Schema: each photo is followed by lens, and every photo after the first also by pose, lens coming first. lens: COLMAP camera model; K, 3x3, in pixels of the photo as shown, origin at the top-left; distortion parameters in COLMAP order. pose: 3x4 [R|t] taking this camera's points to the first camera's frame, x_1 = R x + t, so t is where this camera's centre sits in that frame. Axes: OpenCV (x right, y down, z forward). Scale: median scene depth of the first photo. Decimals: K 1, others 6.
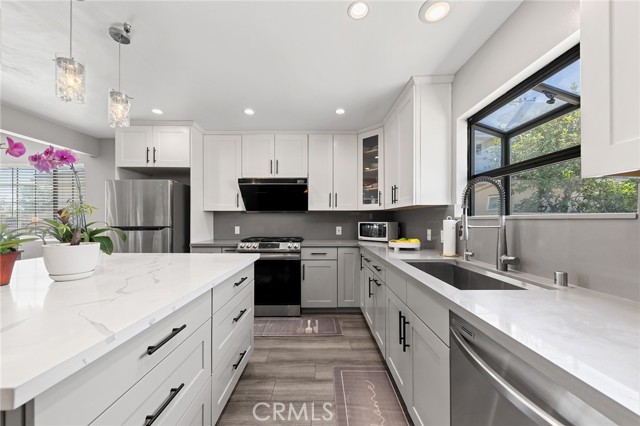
lens RADIAL K [[235.7, 0, 328.8], [0, 235.7, 214.5], [0, 0, 1]] dist [0.000980, 0.000009]
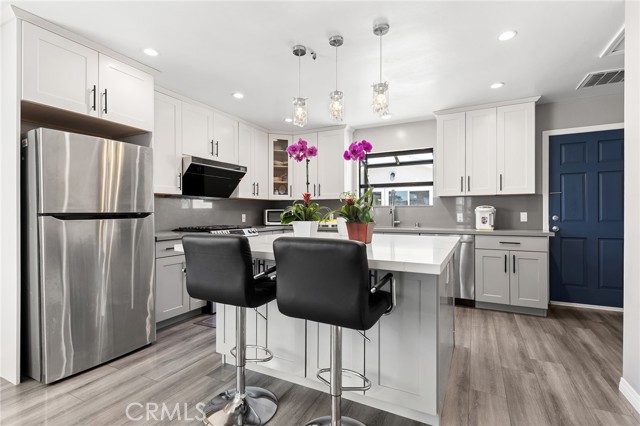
lens RADIAL K [[300.2, 0, 326.6], [0, 300.2, 213.8], [0, 0, 1]] dist [0.004744, 0.000239]
pose [[0.467233, 0.002470, 0.884131, -1.143346], [-0.020586, 0.999755, 0.008085, 0.036816], [-0.883894, -0.021978, 0.467170, 0.067707]]
